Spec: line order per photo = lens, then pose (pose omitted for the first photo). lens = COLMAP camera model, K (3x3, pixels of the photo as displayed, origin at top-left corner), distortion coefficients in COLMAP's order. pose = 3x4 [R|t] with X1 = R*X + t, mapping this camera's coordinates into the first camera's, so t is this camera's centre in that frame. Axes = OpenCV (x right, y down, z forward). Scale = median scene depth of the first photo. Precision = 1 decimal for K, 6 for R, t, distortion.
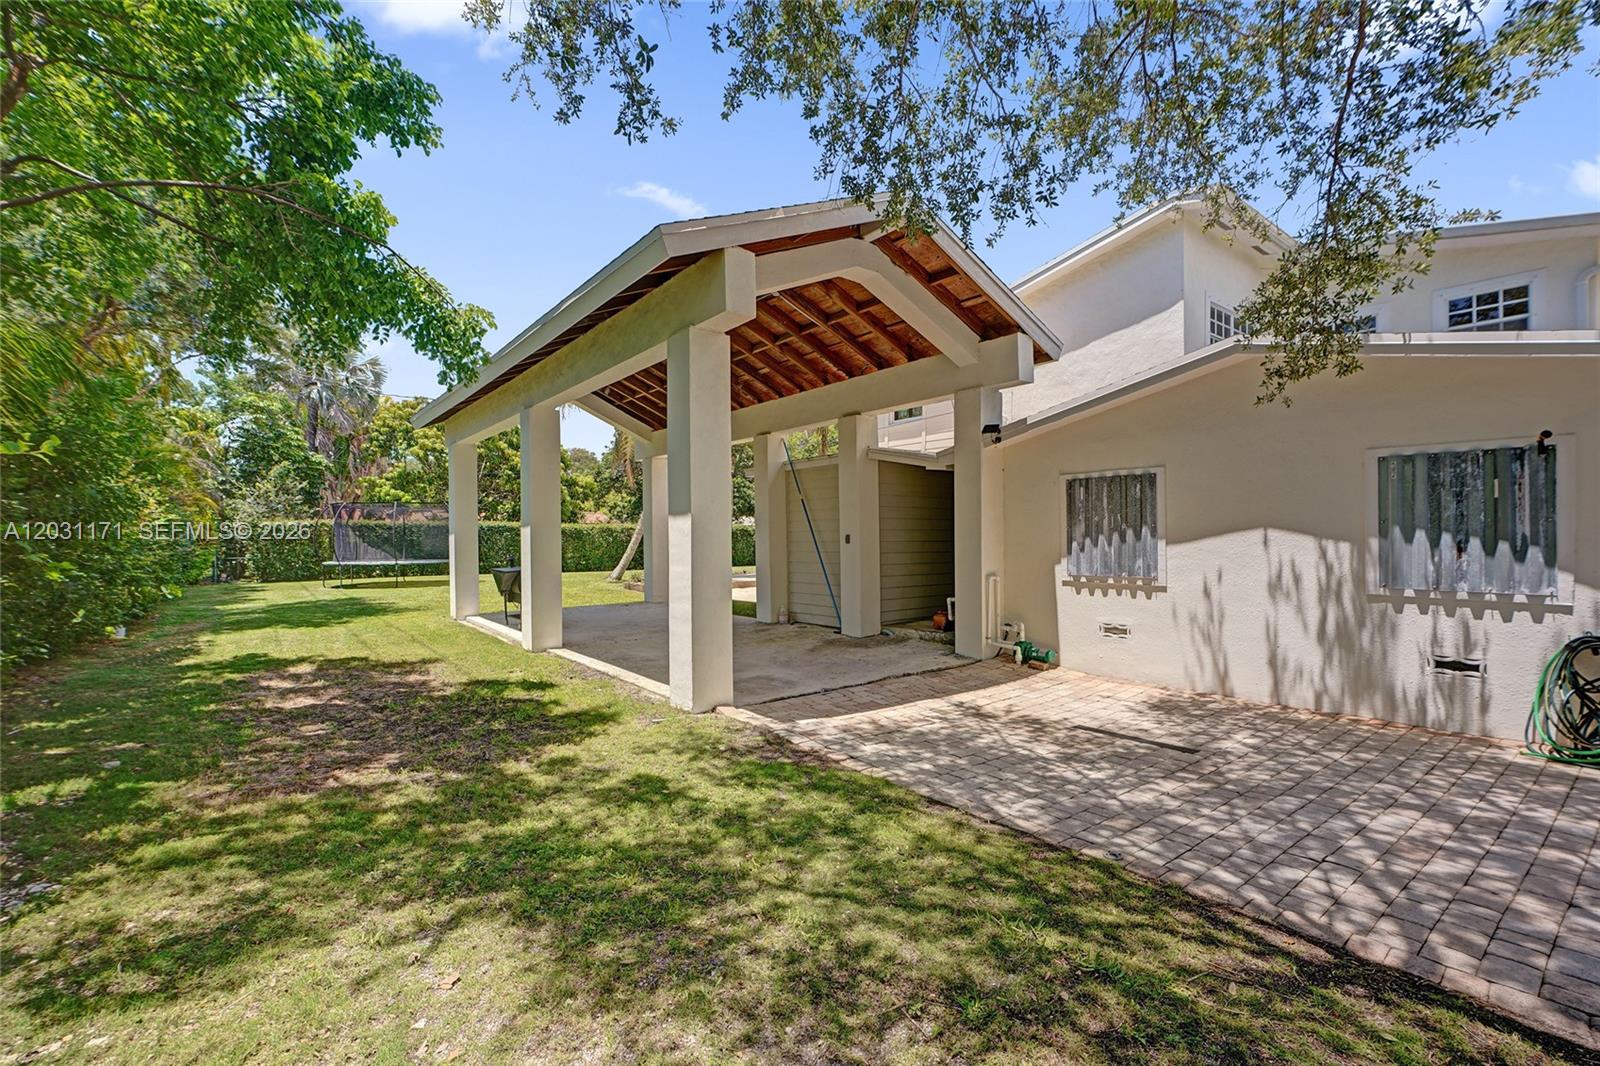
lens RADIAL K [[702.8, 0, 800.0], [0, 702.8, 533.0], [0, 0, 1]] dist [-0.000583, -0.000094]
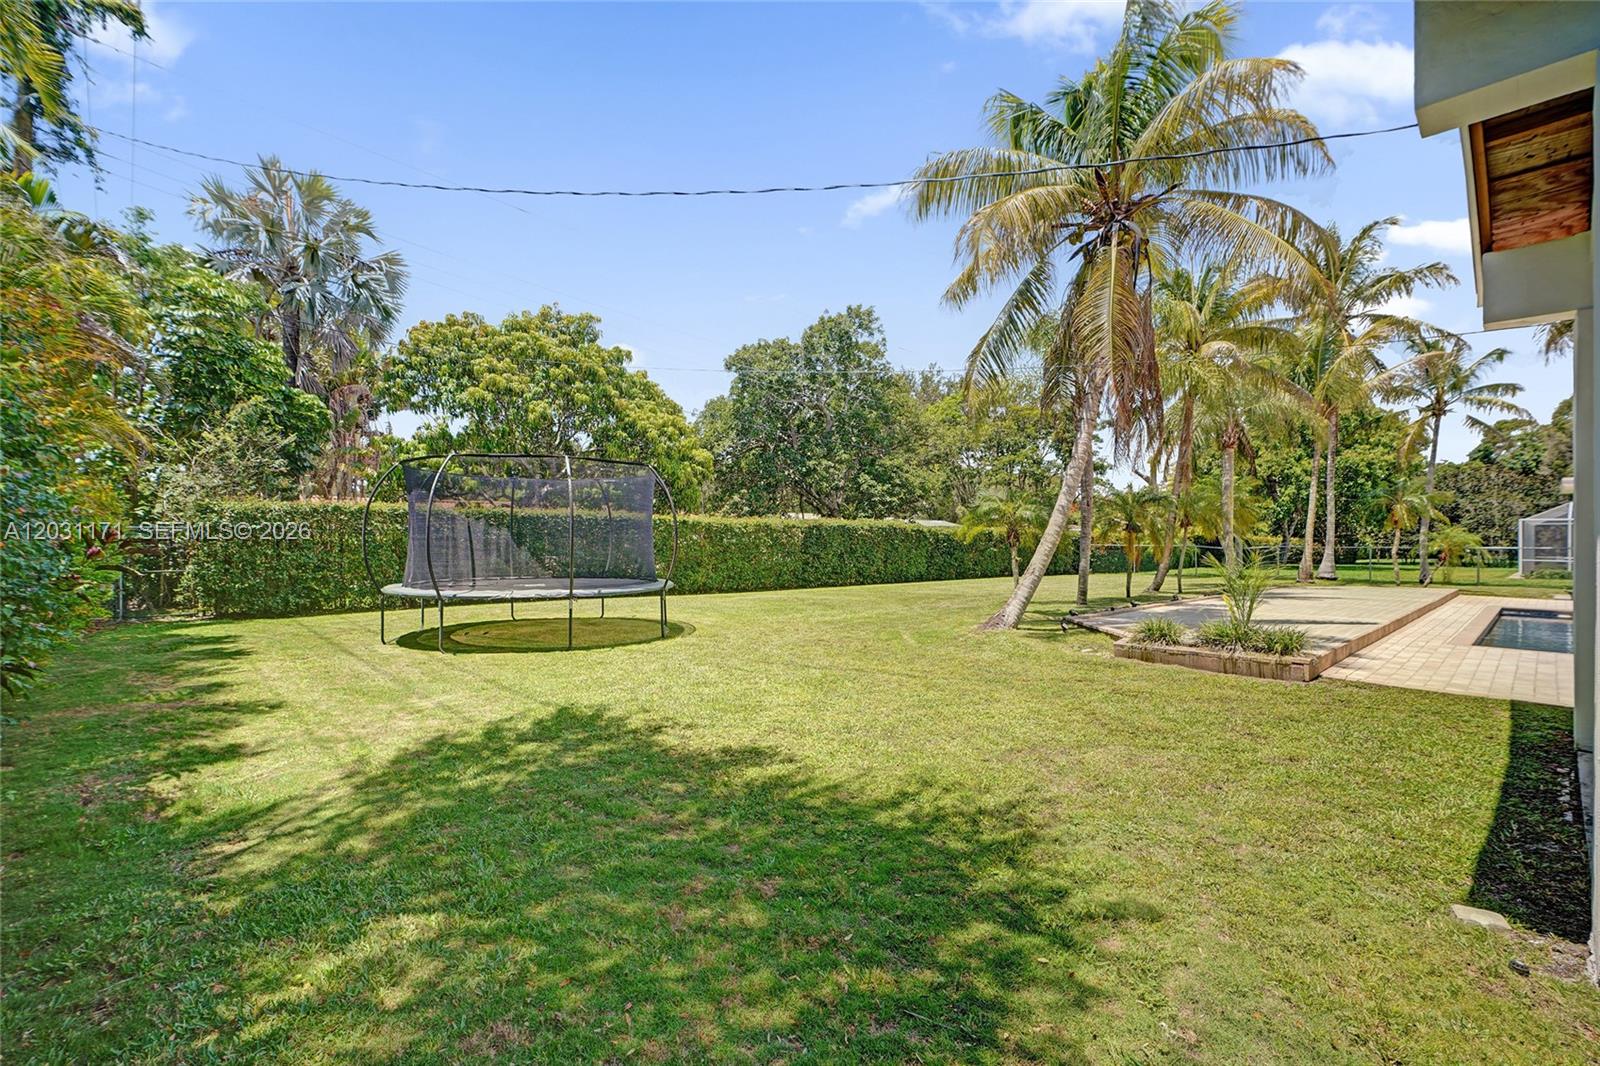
lens RADIAL K [[702.8, 0, 800.0], [0, 702.8, 533.0], [0, 0, 1]] dist [-0.000583, -0.000094]
pose [[0.995806, 0.012995, 0.090561, -0.346359], [-0.012700, 0.999912, -0.003838, 0.002874], [-0.090603, 0.002672, 0.995883, 0.398886]]
